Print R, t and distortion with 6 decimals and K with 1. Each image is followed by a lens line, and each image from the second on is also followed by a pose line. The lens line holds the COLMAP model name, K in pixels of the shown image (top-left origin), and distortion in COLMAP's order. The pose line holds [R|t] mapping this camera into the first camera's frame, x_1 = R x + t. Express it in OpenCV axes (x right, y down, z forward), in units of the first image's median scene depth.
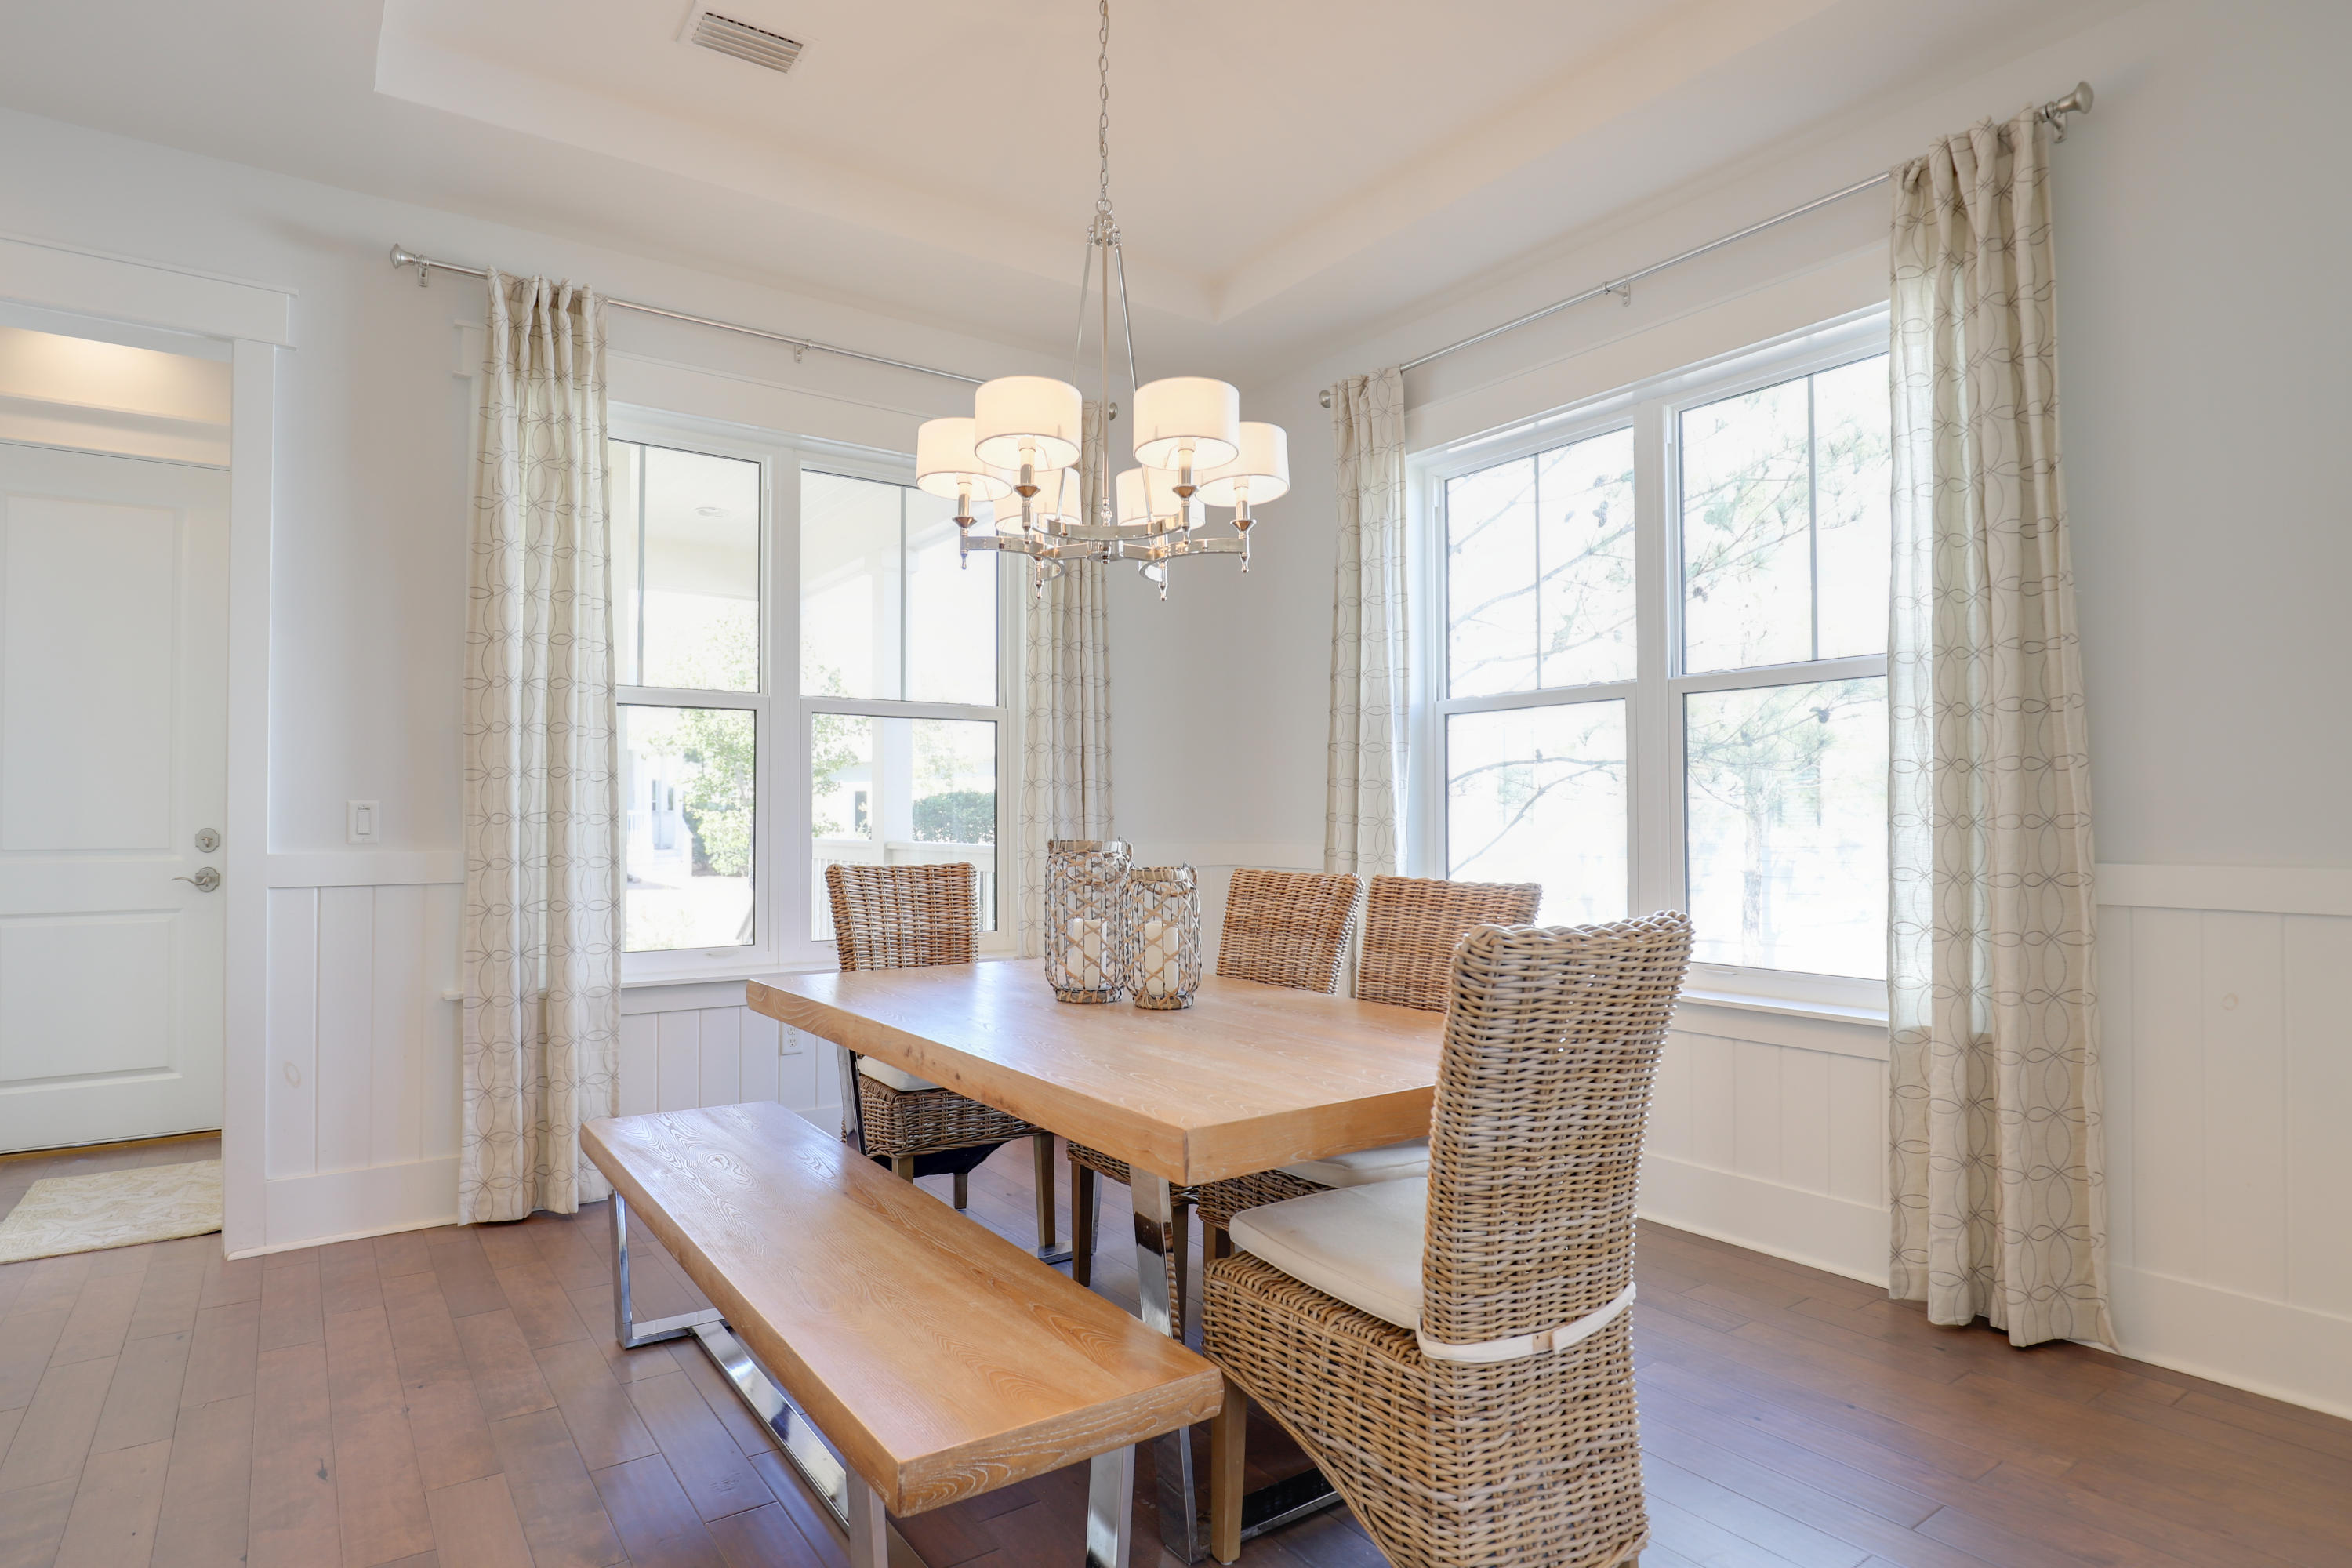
lens RADIAL K [[1208.2, 0, 1145.9], [0, 1208.2, 788.2], [0, 0, 1]] dist [-0.019317, 0.000662]
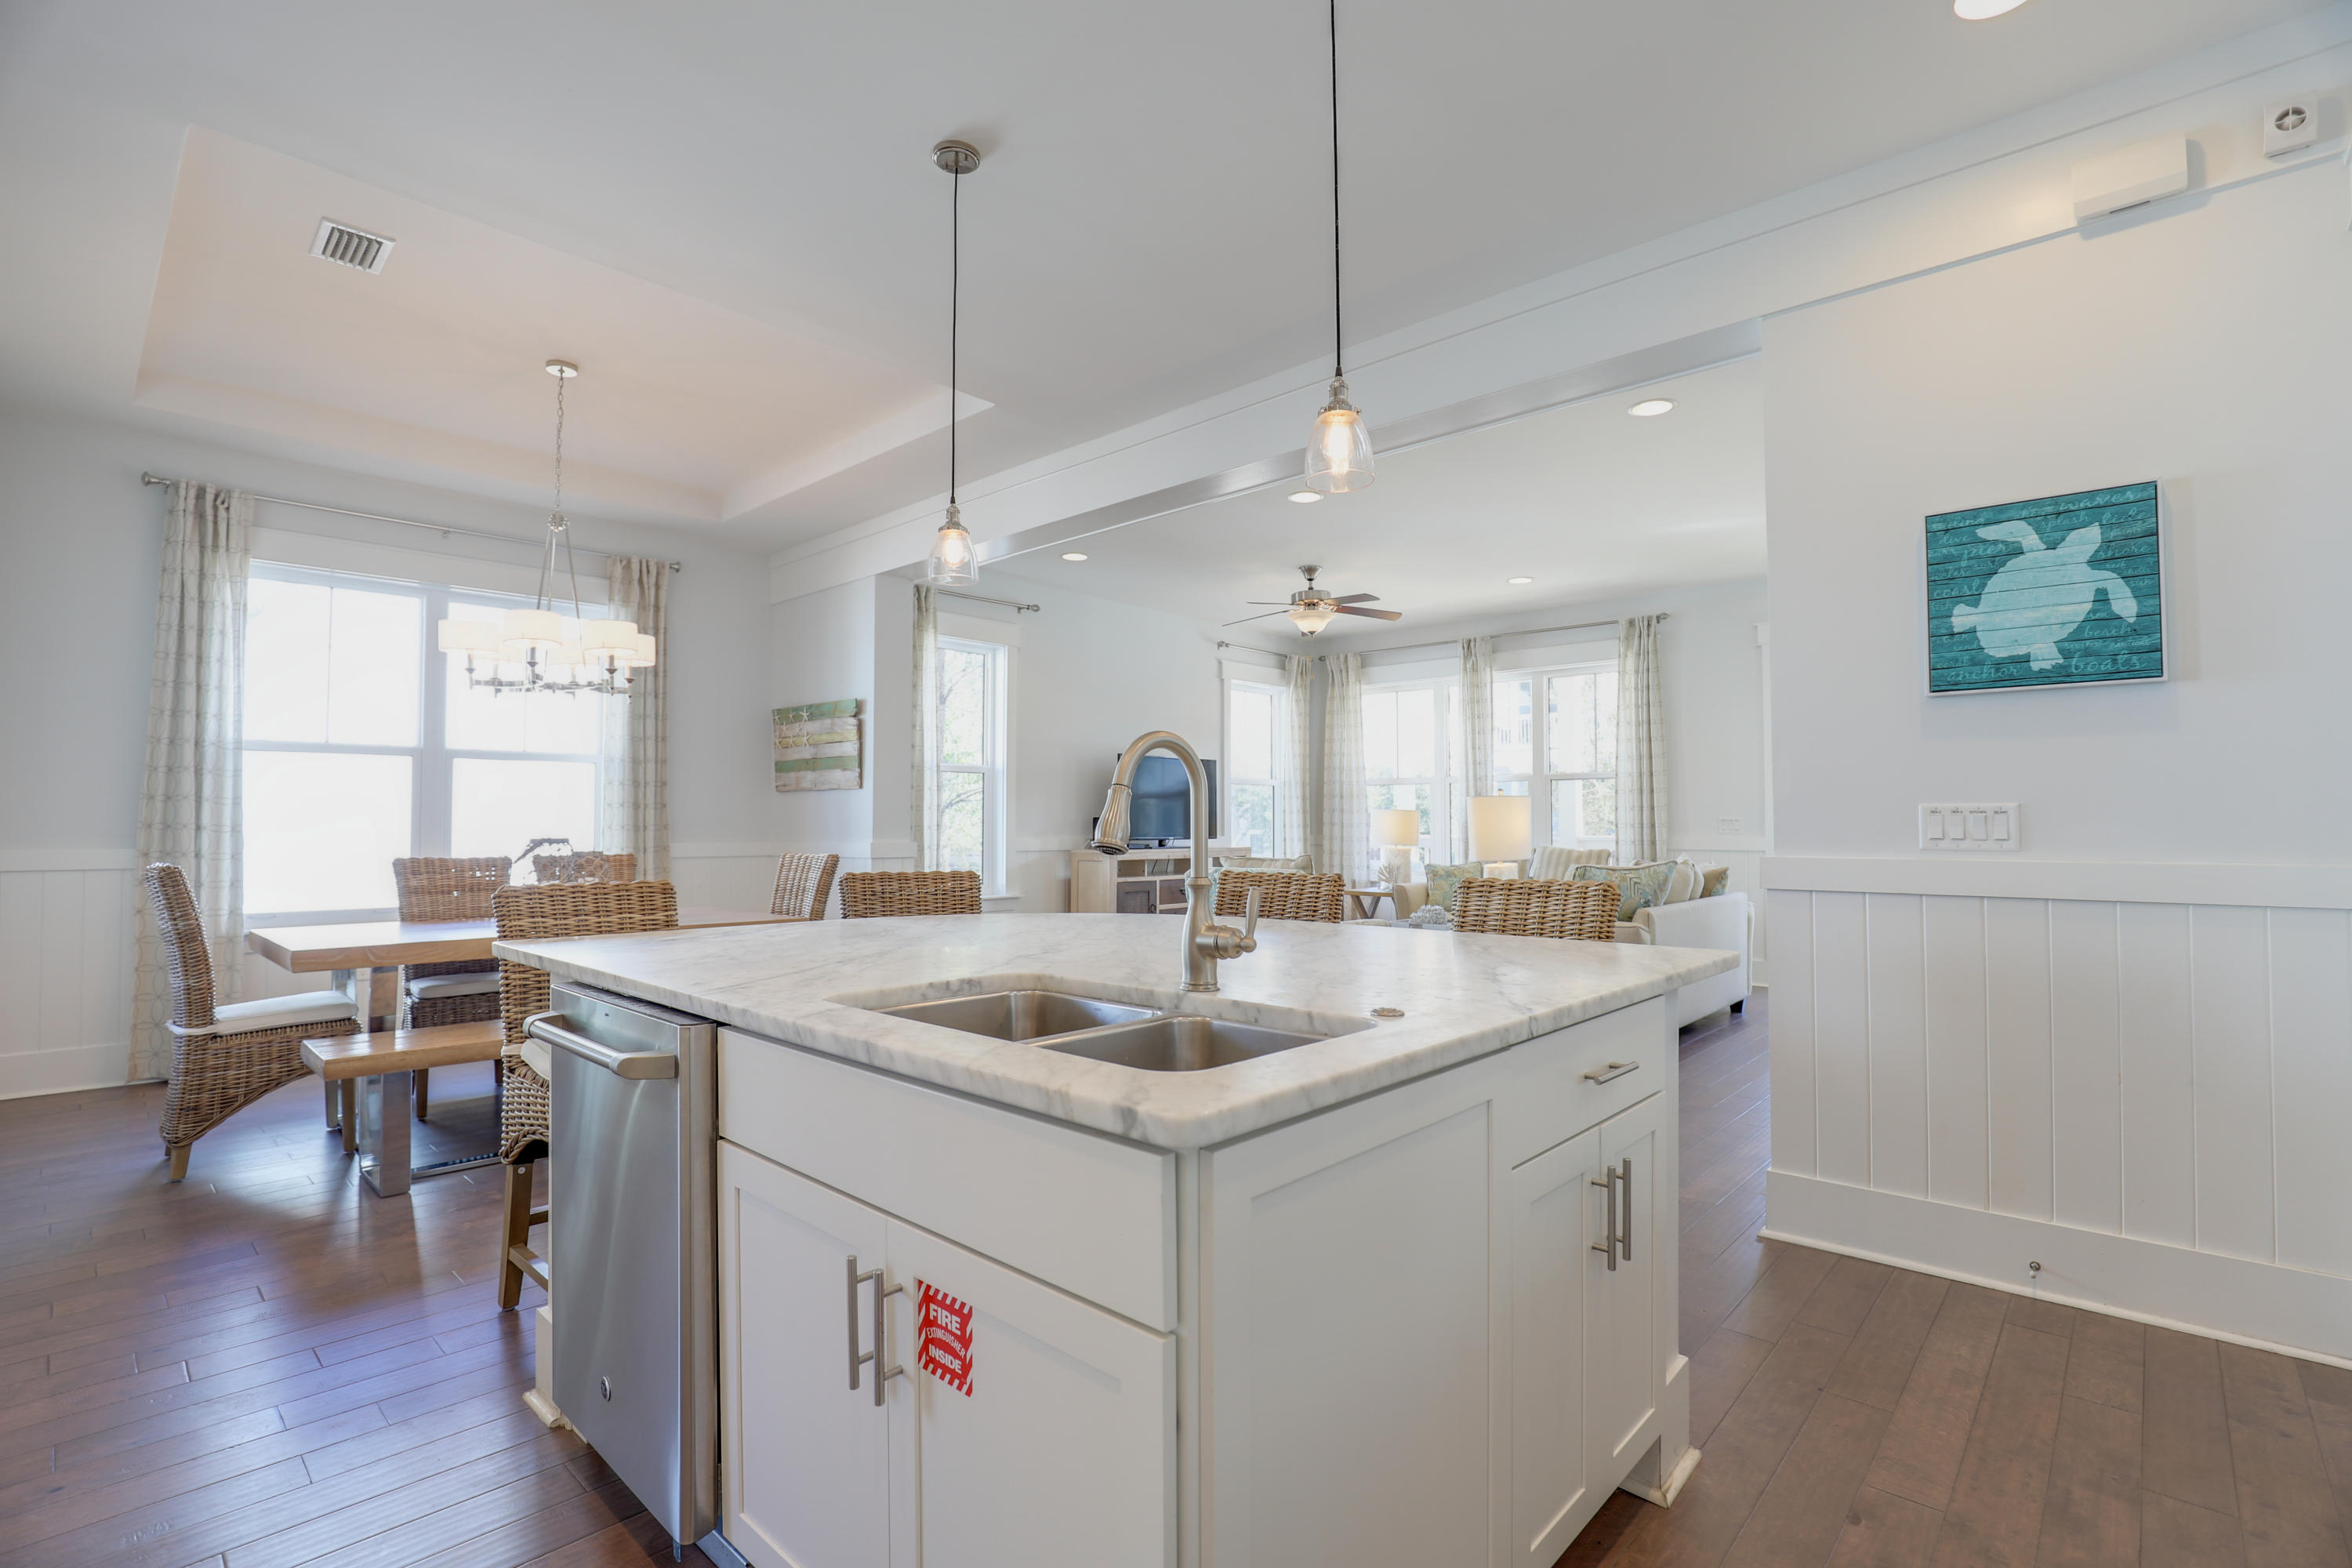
lens RADIAL K [[1089.0, 0, 1191.7], [0, 1089.0, 799.0], [0, 0, 1]] dist [-0.034425, 0.009449]
pose [[-0.223764, 0.028673, 0.974221, -1.477325], [-0.019026, 0.999248, -0.033780, 0.018231], [-0.974458, -0.026094, -0.223050, 0.293036]]
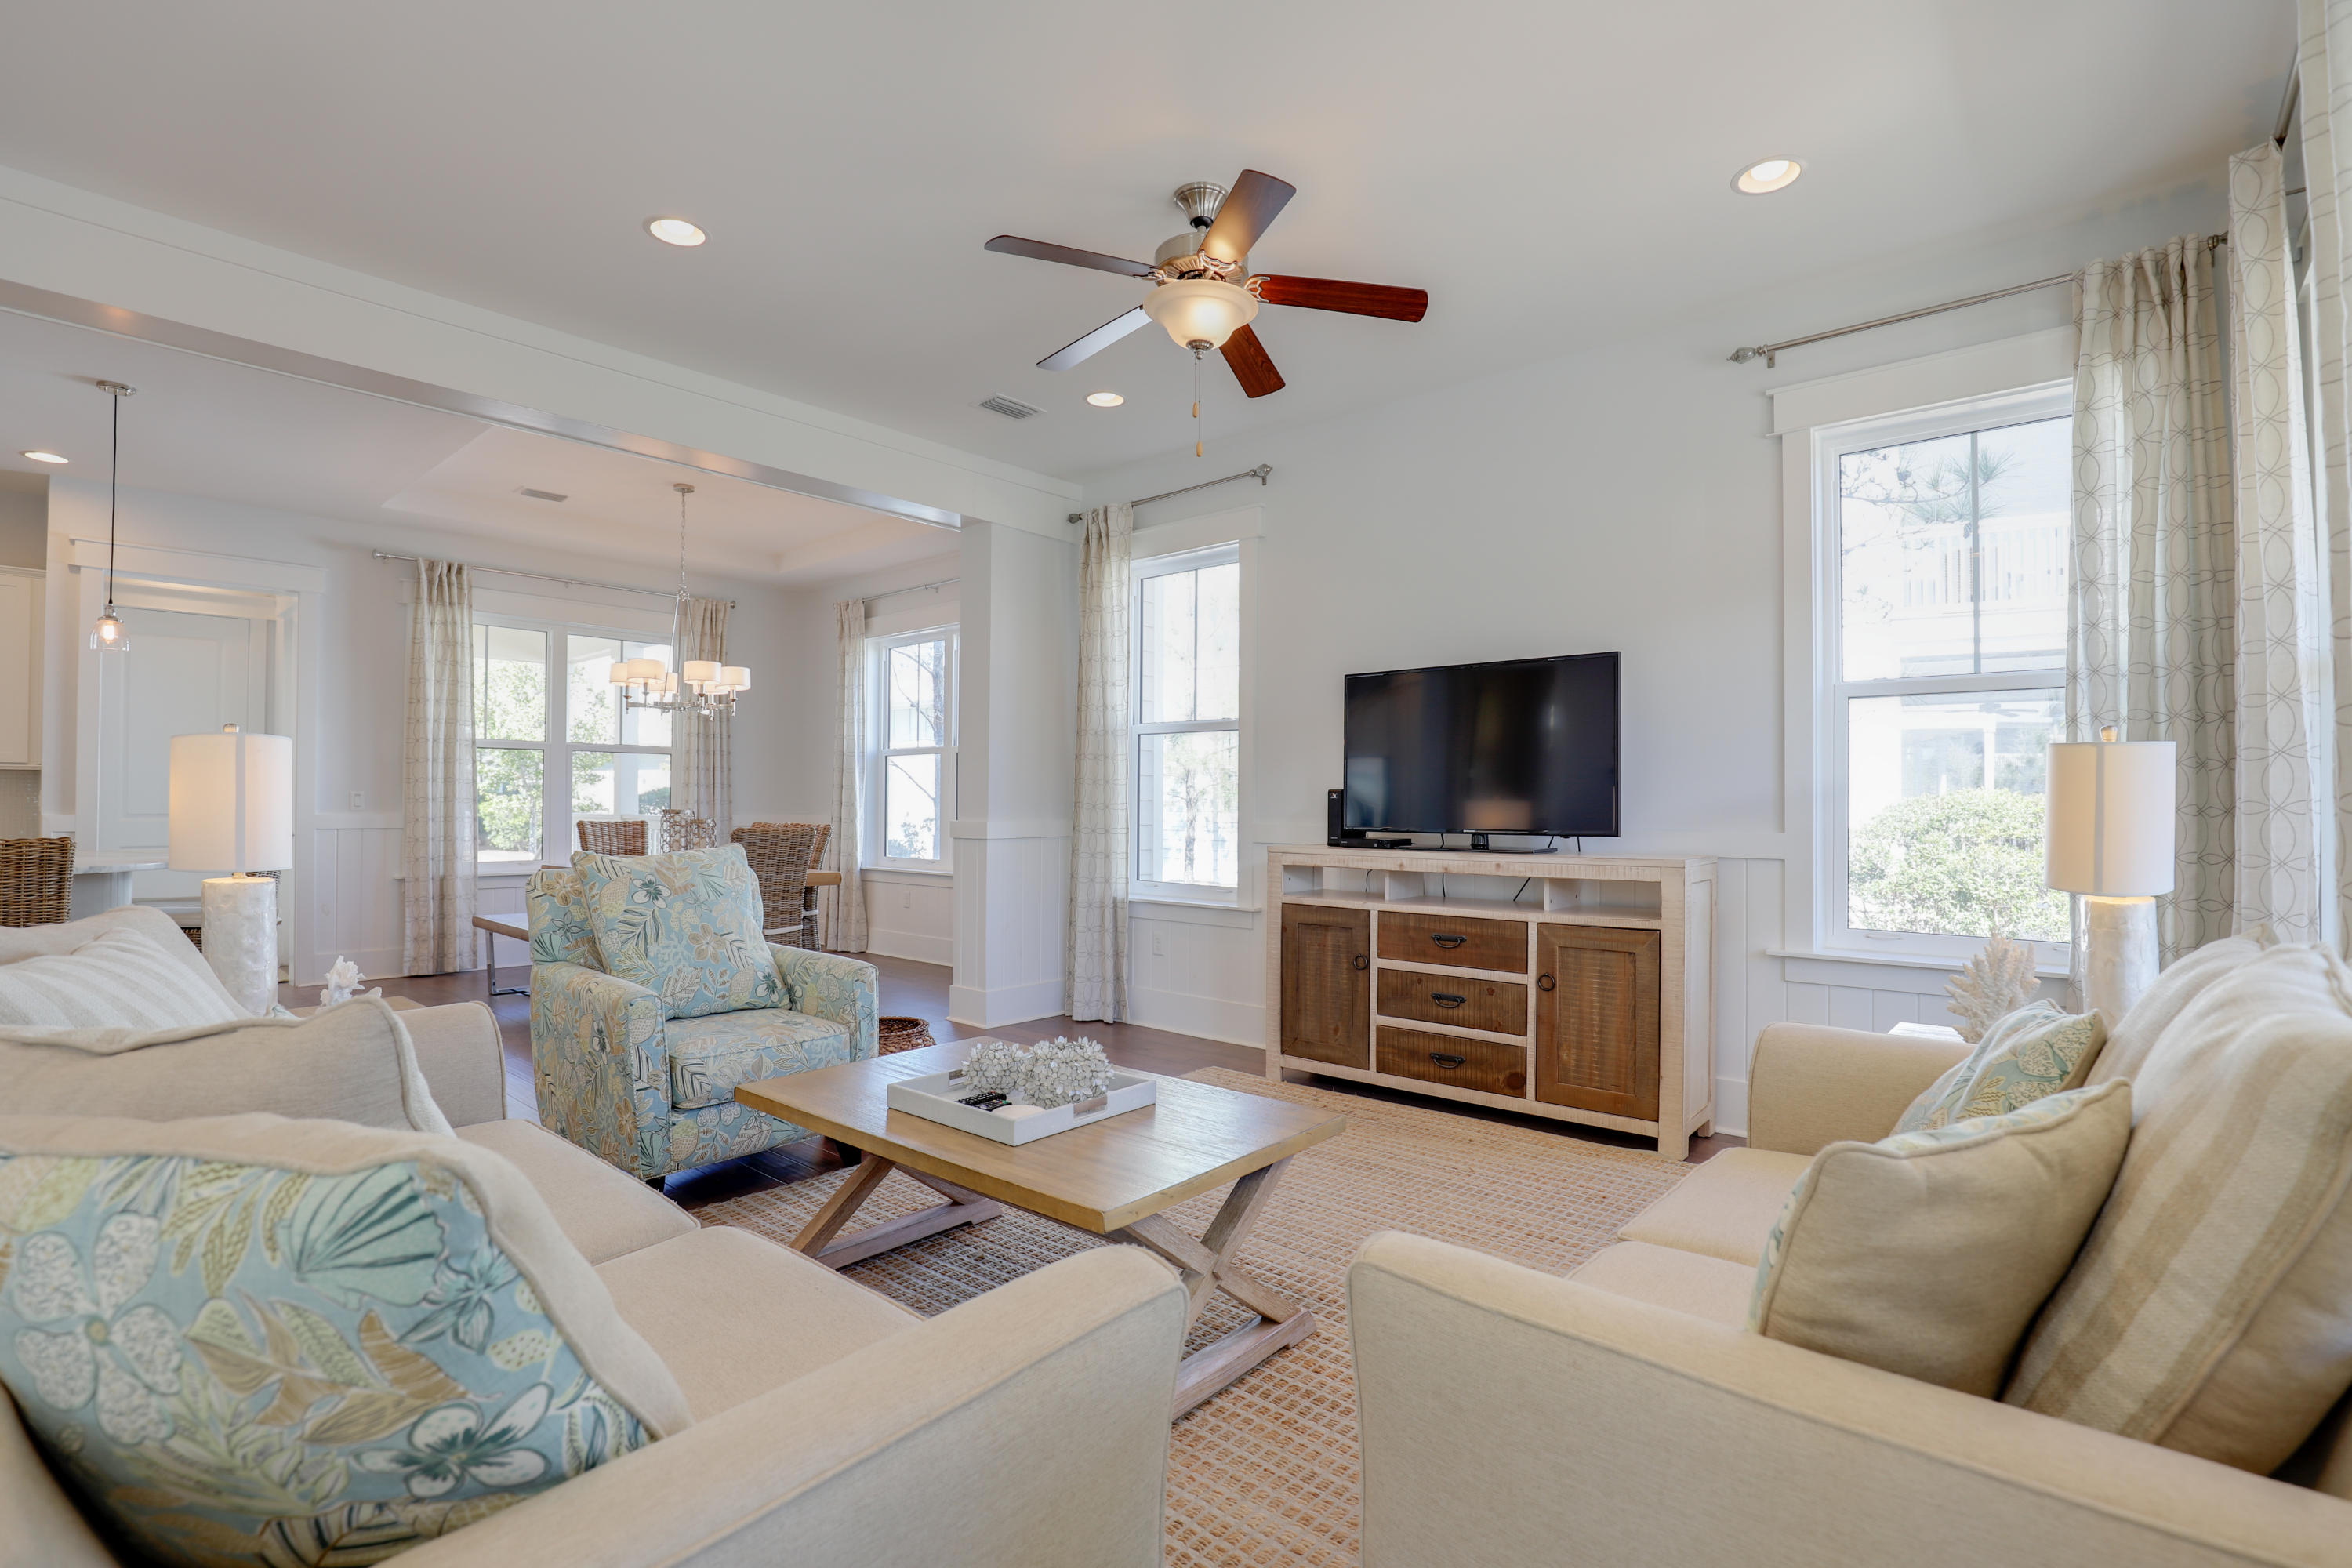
lens RADIAL K [[1089.0, 0, 1180.5], [0, 1089.0, 791.6], [0, 0, 1]] dist [-0.034425, 0.009449]
pose [[0.971316, 0.009951, 0.237583, 0.380324], [-0.012486, 0.999880, 0.009170, -0.027056], [-0.237463, -0.011874, 0.971324, -1.334076]]
